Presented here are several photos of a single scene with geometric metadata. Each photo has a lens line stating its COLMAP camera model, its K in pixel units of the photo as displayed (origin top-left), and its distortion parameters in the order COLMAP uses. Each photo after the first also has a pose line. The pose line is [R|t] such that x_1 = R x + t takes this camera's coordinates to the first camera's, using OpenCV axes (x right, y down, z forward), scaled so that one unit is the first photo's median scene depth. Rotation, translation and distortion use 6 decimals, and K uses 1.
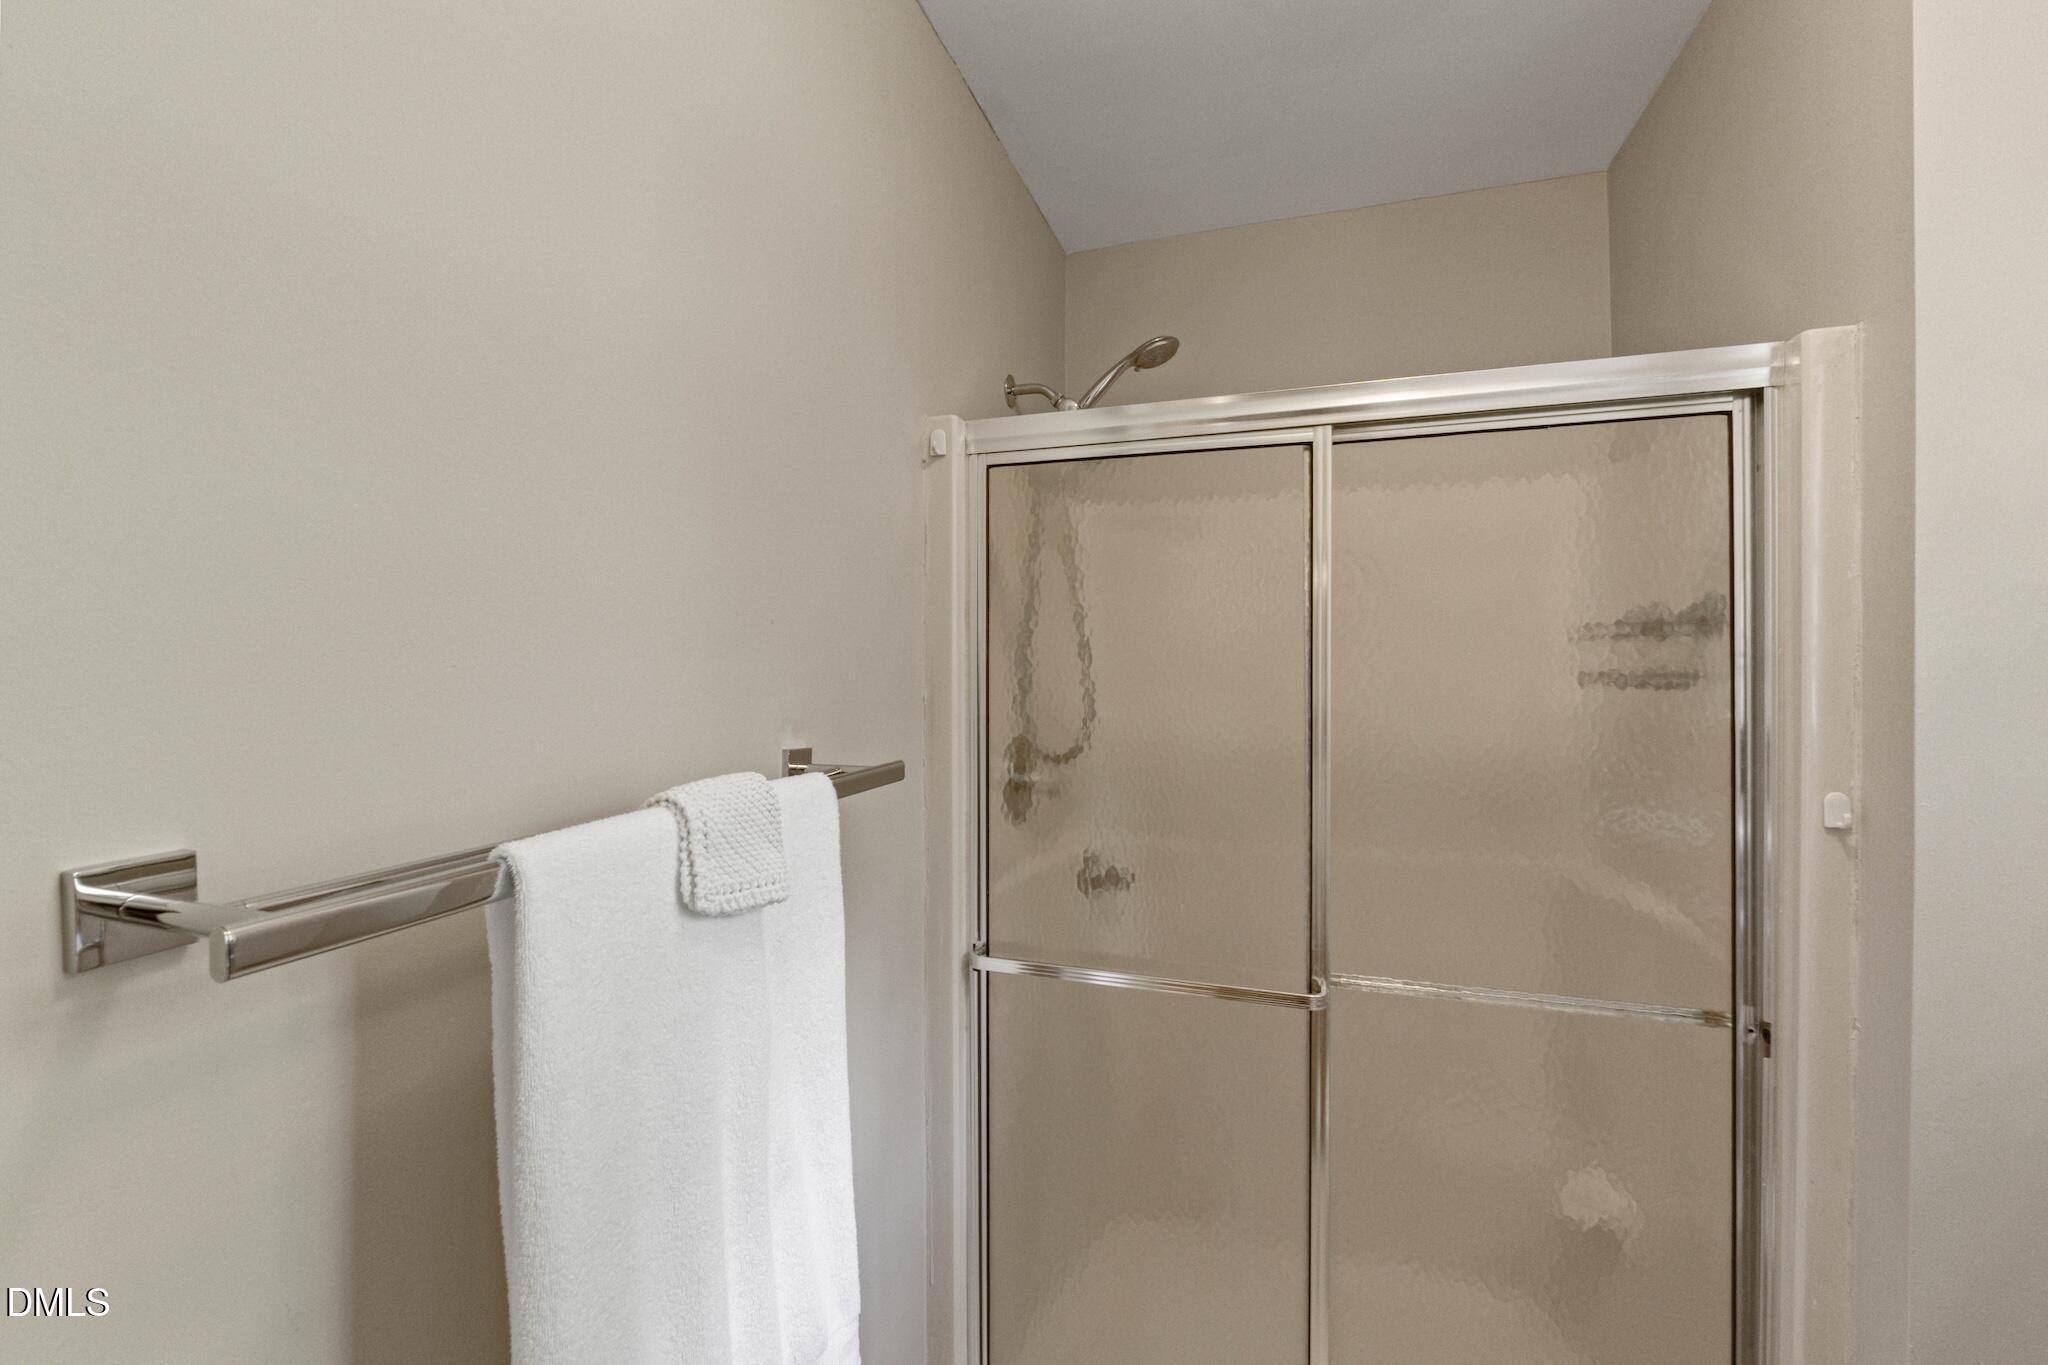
lens RADIAL K [[866.8, 0, 1034.3], [0, 866.8, 672.3], [0, 0, 1]] dist [-0.000142, -0.000010]
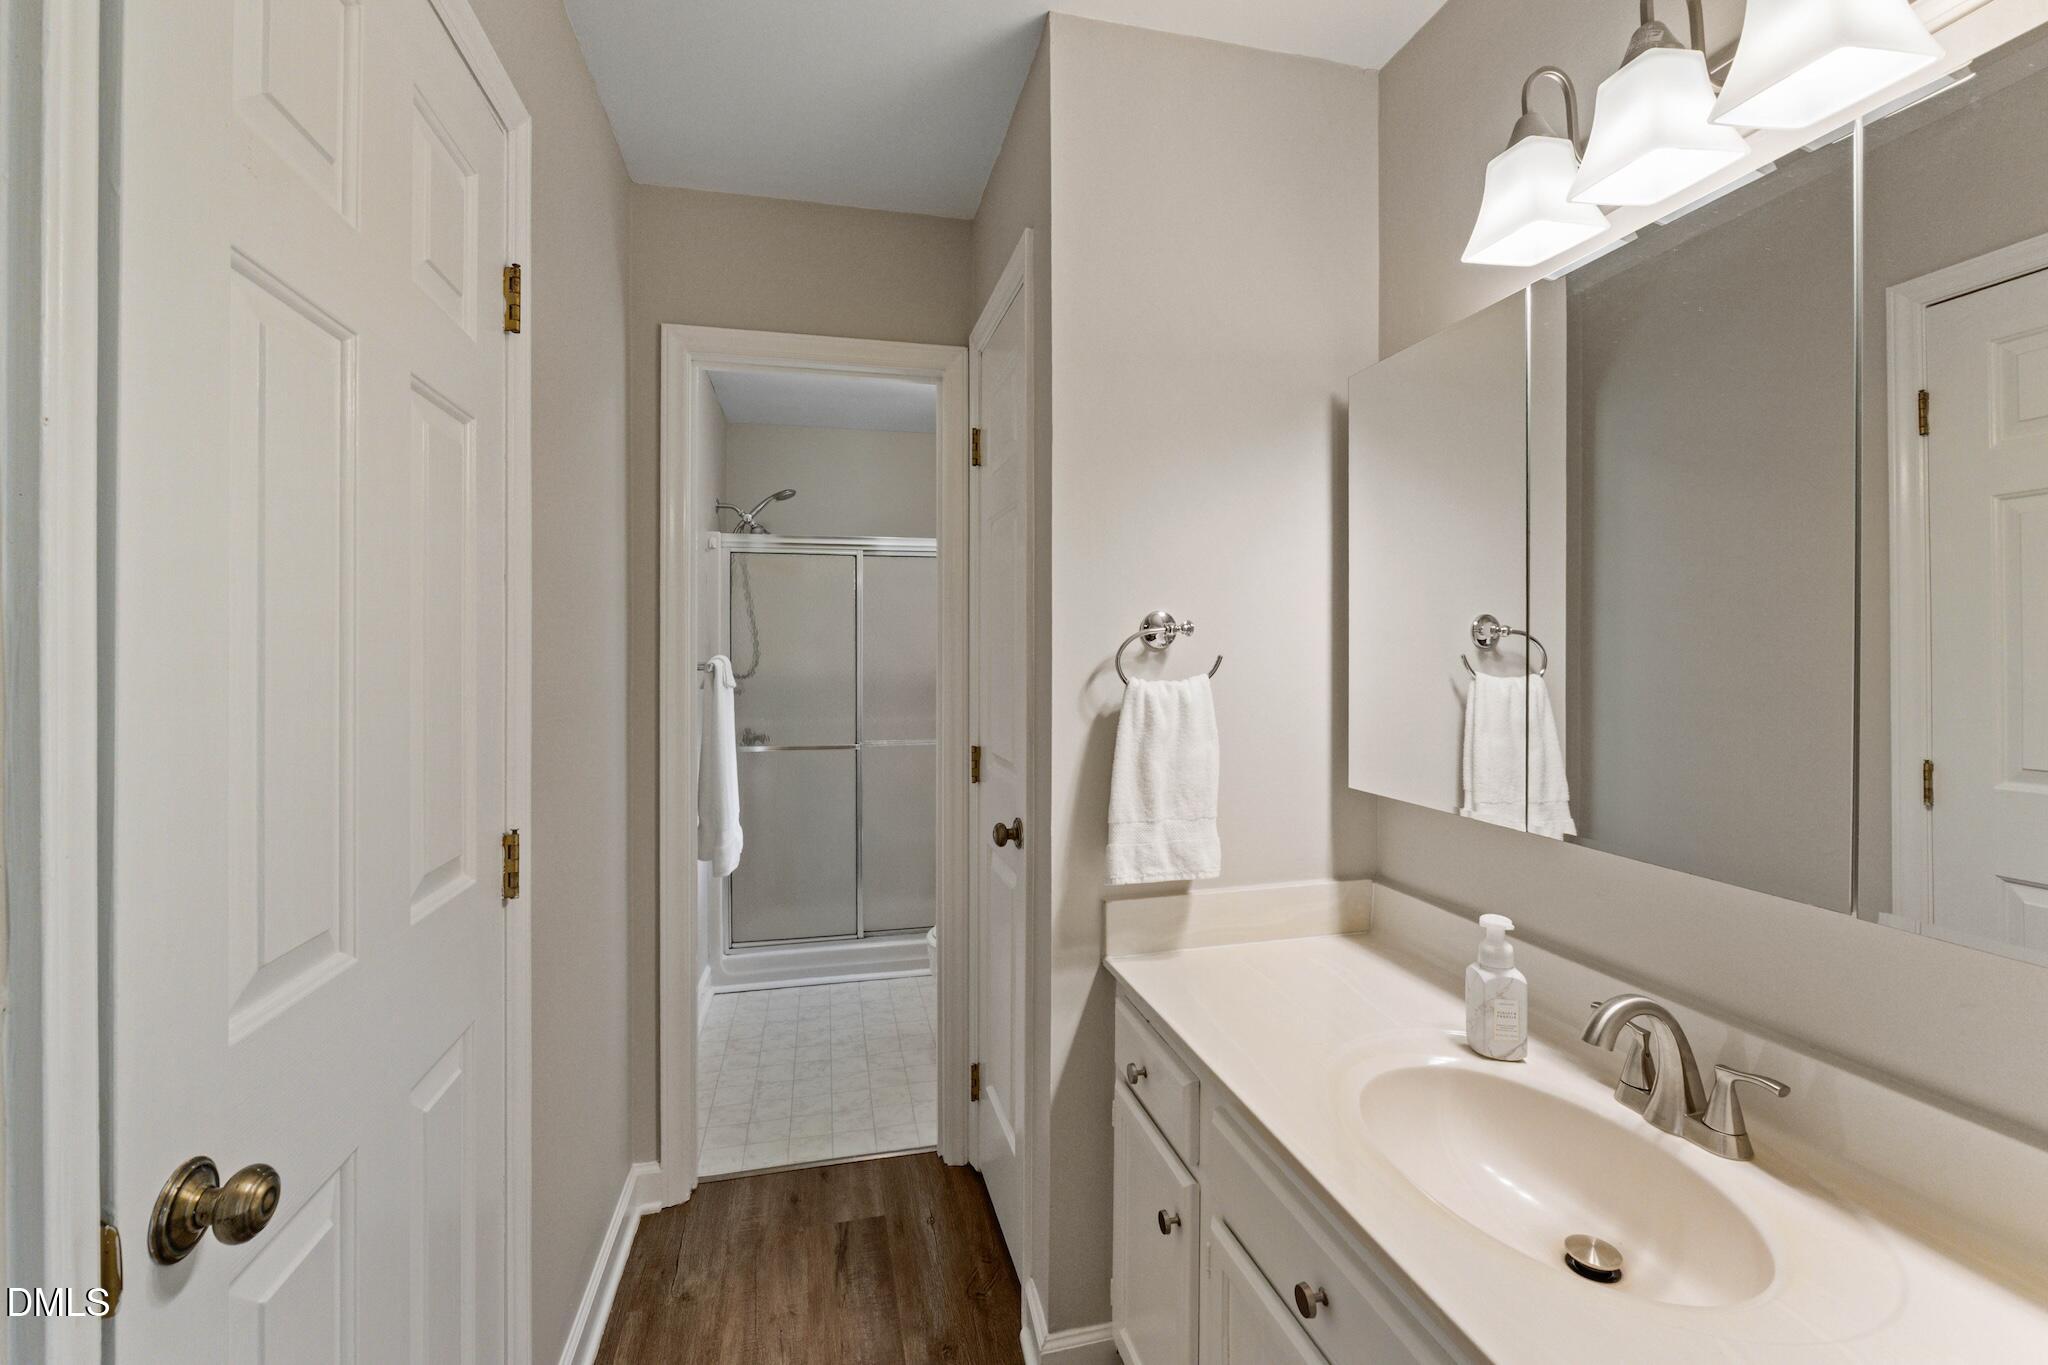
lens RADIAL K [[866.8, 0, 1027.3], [0, 866.8, 660.5], [0, 0, 1]] dist [-0.000142, -0.000010]
pose [[0.862607, -0.002286, 0.505869, -0.635171], [0.003052, 0.999995, -0.000685, 0.087878], [-0.505865, 0.002135, 0.862610, -1.745219]]
